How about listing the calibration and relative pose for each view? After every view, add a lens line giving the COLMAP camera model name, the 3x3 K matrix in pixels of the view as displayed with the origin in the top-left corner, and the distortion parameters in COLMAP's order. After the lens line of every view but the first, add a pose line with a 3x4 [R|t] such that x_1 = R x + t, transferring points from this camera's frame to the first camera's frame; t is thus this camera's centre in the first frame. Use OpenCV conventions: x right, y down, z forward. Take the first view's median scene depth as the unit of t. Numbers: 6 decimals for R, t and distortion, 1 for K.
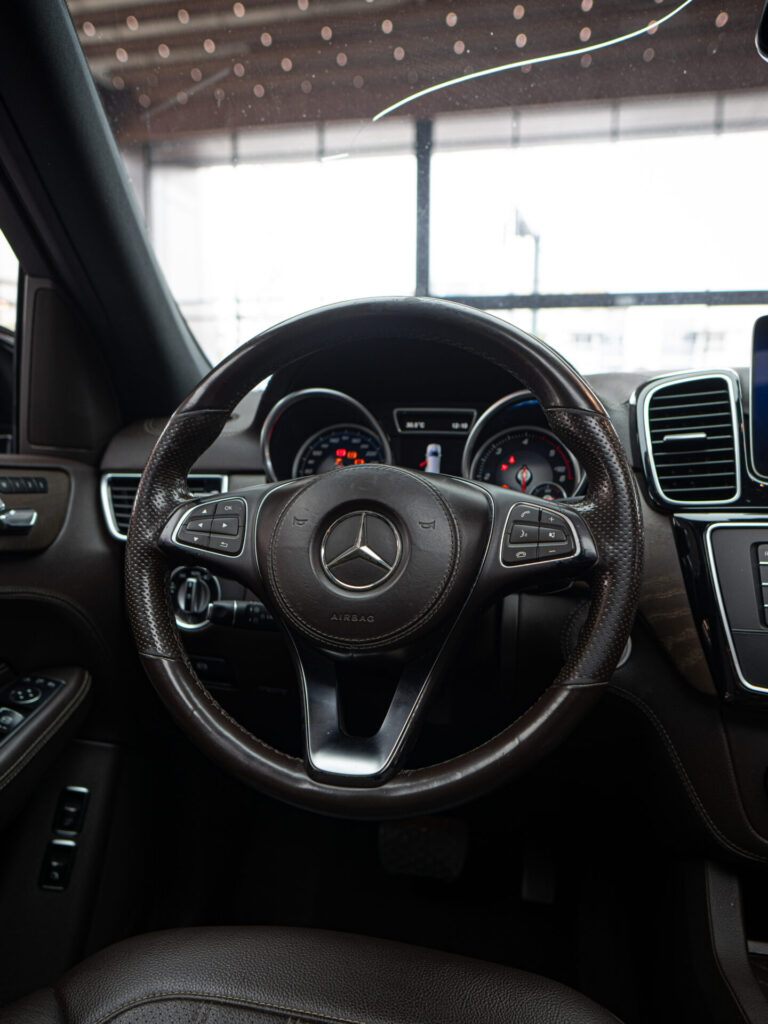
lens RADIAL K [[783.9, 0, 384.0], [0, 783.9, 512.0], [0, 0, 1]] dist [-0.004517, -0.001026]
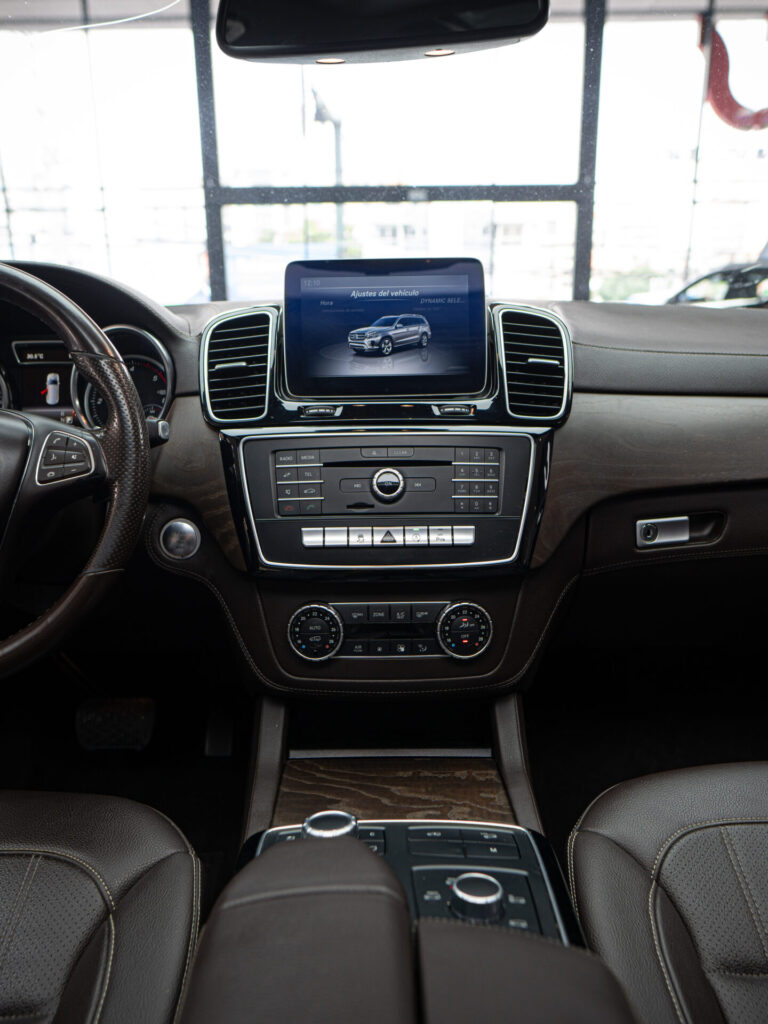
lens RADIAL K [[783.9, 0, 384.0], [0, 783.9, 512.0], [0, 0, 1]] dist [-0.004517, -0.001026]
pose [[0.972839, -0.076801, 0.218371, 0.334805], [0.048717, 0.990158, 0.131205, -0.018820], [-0.226298, -0.117003, 0.967005, -0.258908]]
